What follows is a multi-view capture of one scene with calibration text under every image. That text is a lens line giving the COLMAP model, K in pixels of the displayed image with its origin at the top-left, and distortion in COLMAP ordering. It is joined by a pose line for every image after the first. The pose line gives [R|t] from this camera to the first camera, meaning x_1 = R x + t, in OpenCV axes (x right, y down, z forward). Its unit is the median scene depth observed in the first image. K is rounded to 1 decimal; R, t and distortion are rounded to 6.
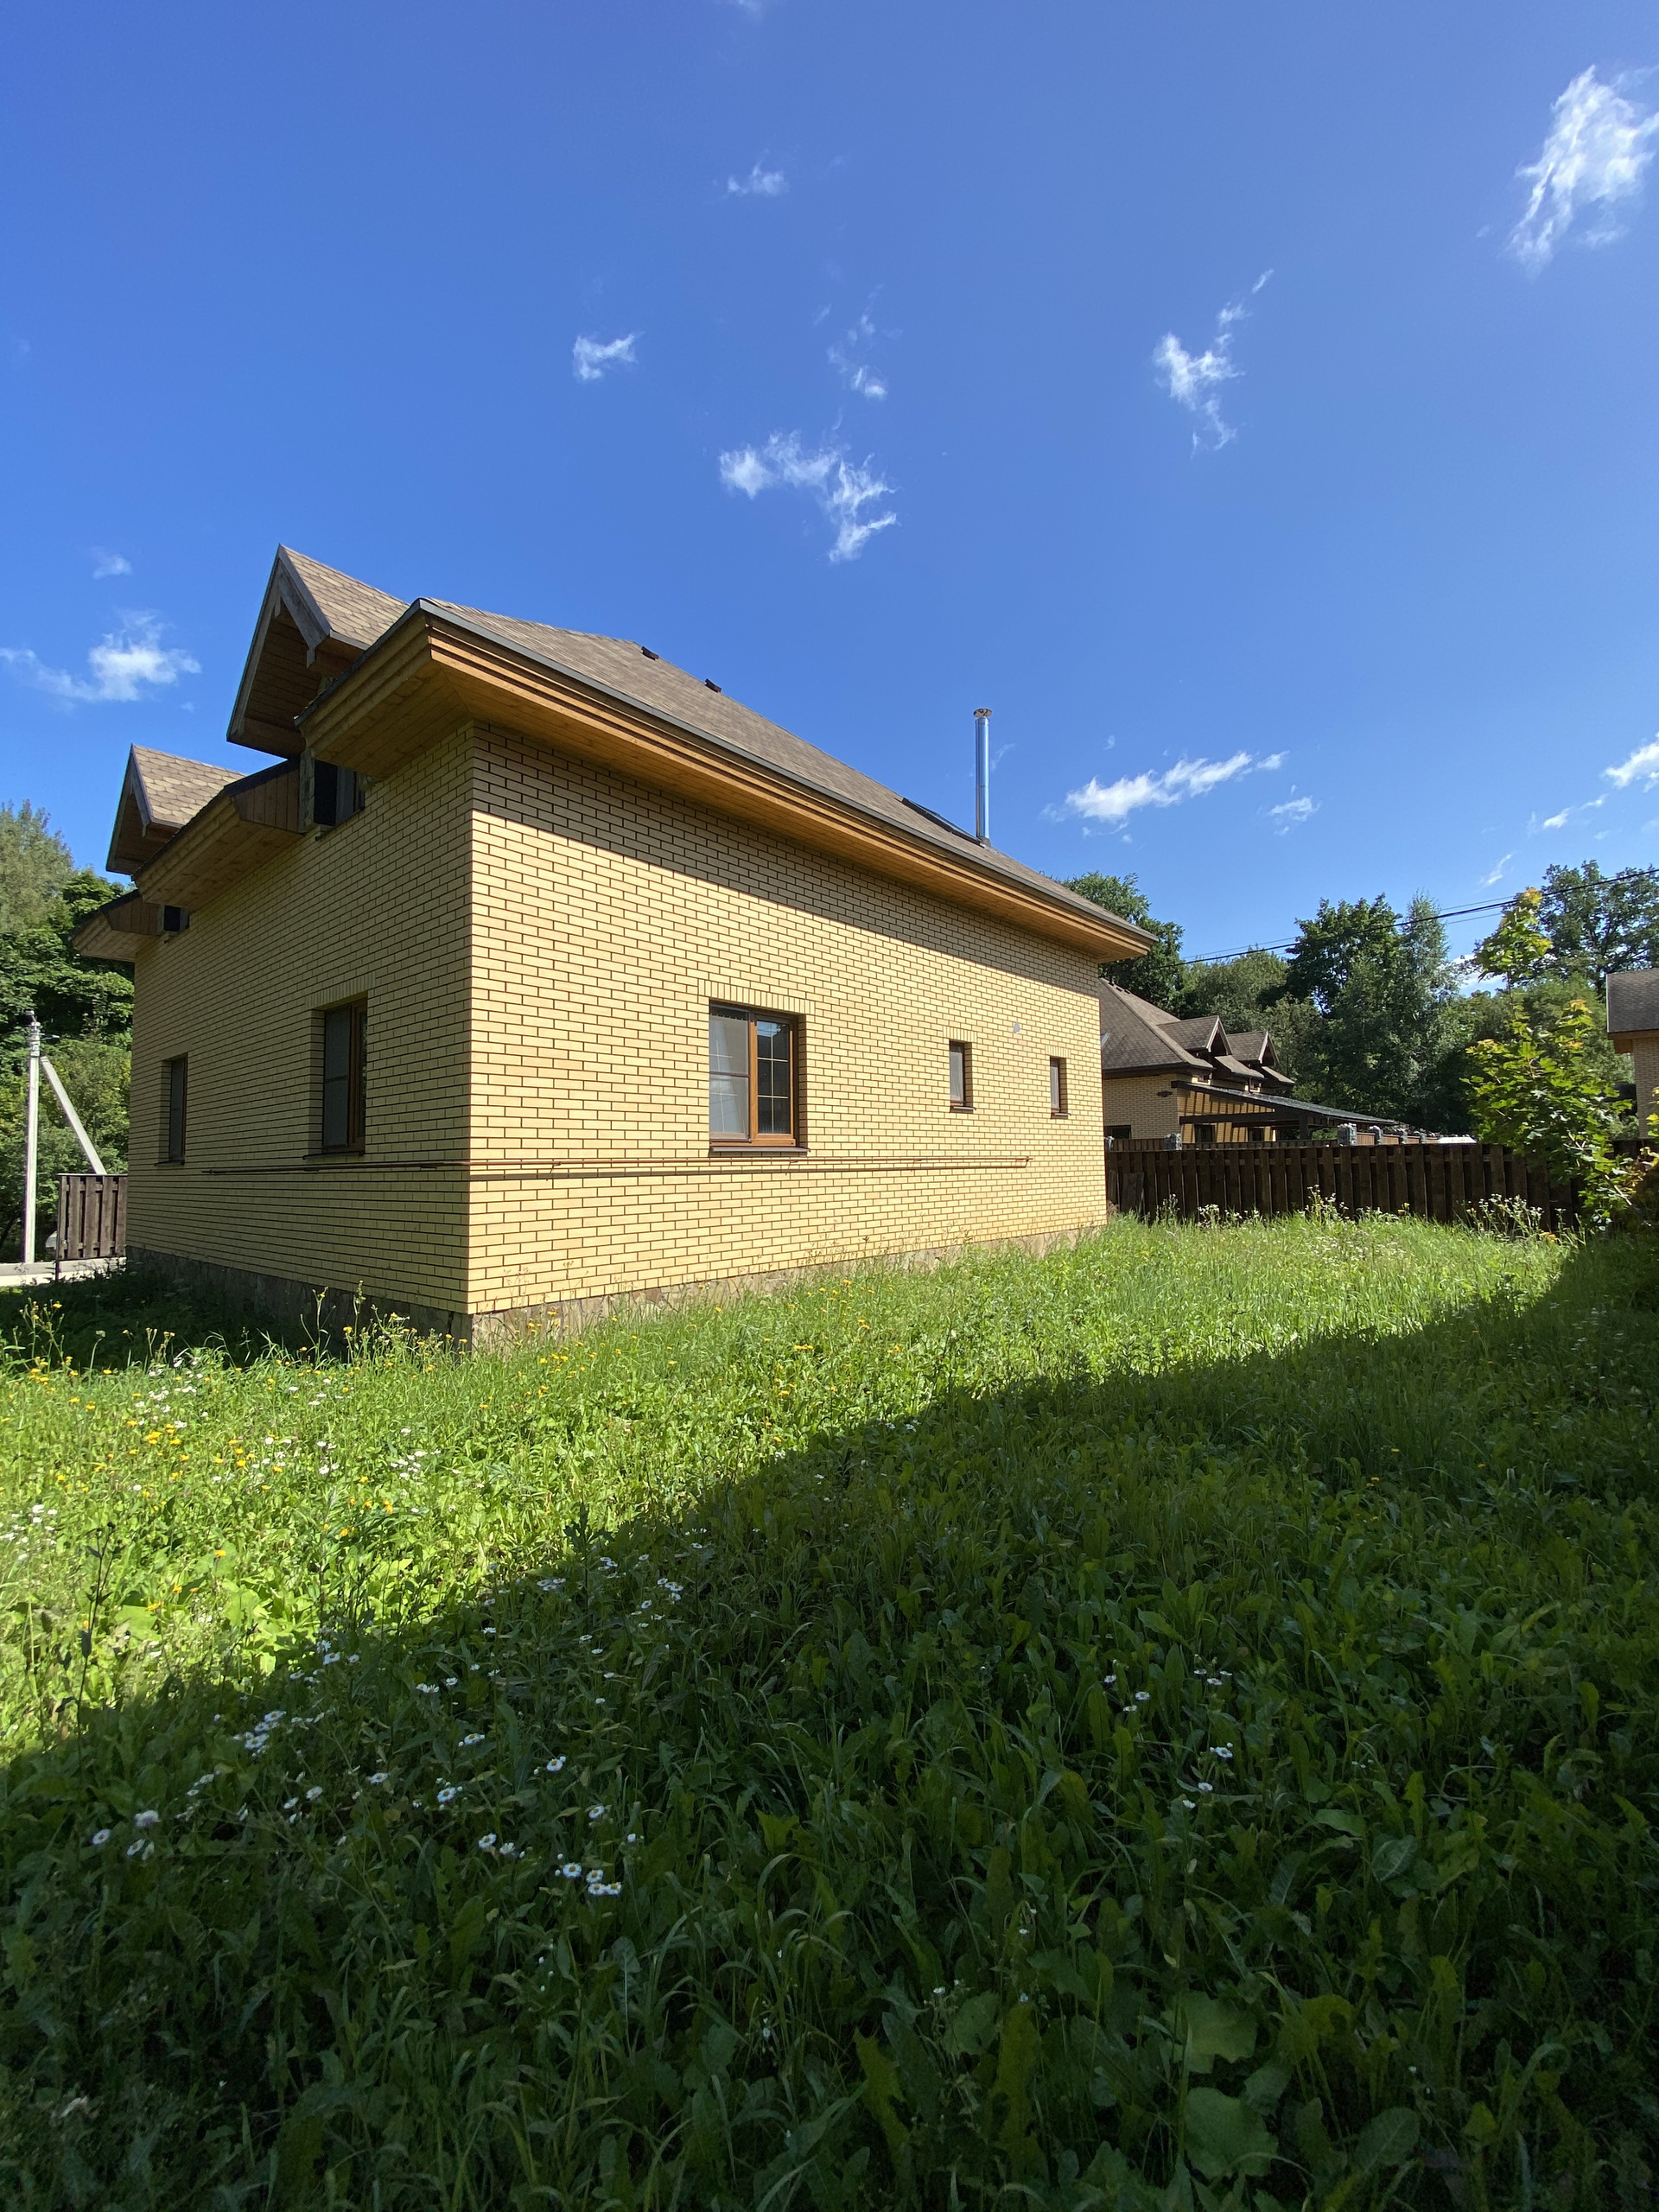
lens RADIAL K [[899.8, 0, 815.2], [0, 899.8, 1102.9], [0, 0, 1]] dist [0.002684, -0.007620]
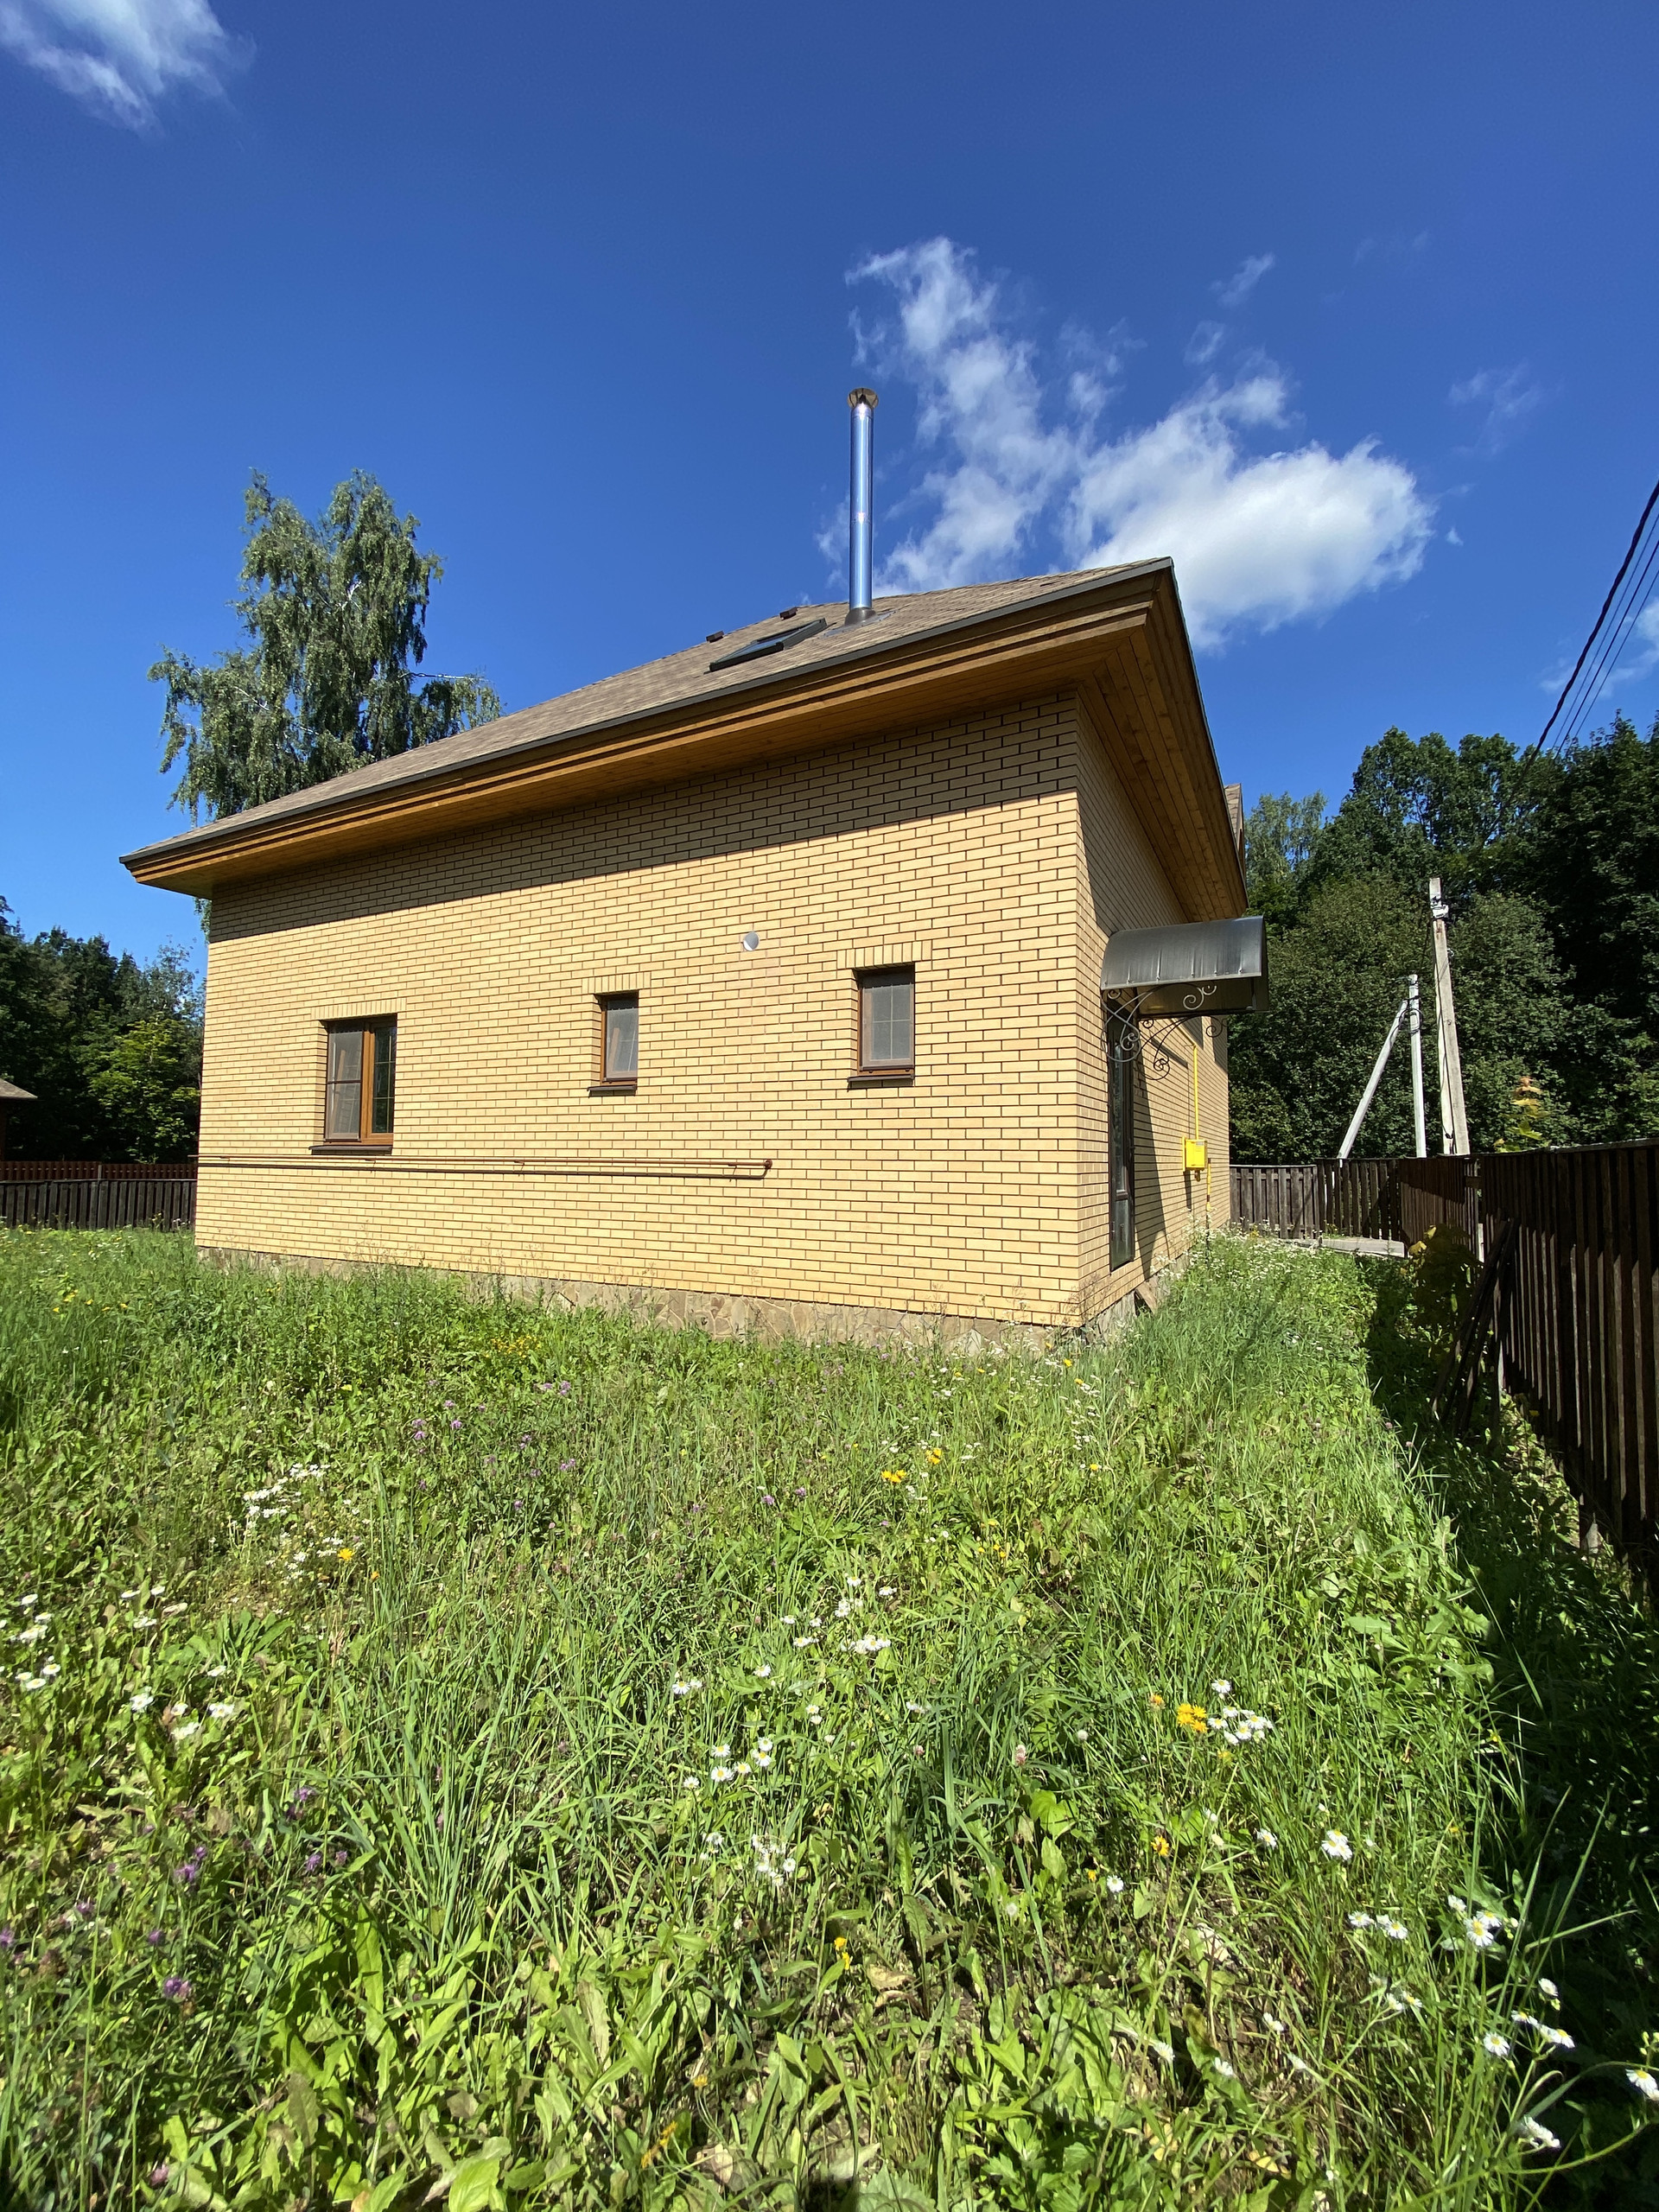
lens RADIAL K [[899.8, 0, 817.0], [0, 899.8, 1121.6], [0, 0, 1]] dist [0.002684, -0.007620]
pose [[0.245075, -0.034177, -0.968901, 0.875005], [0.046270, 0.998652, -0.023523, 0.054844], [0.968399, -0.039066, 0.246326, 0.982574]]
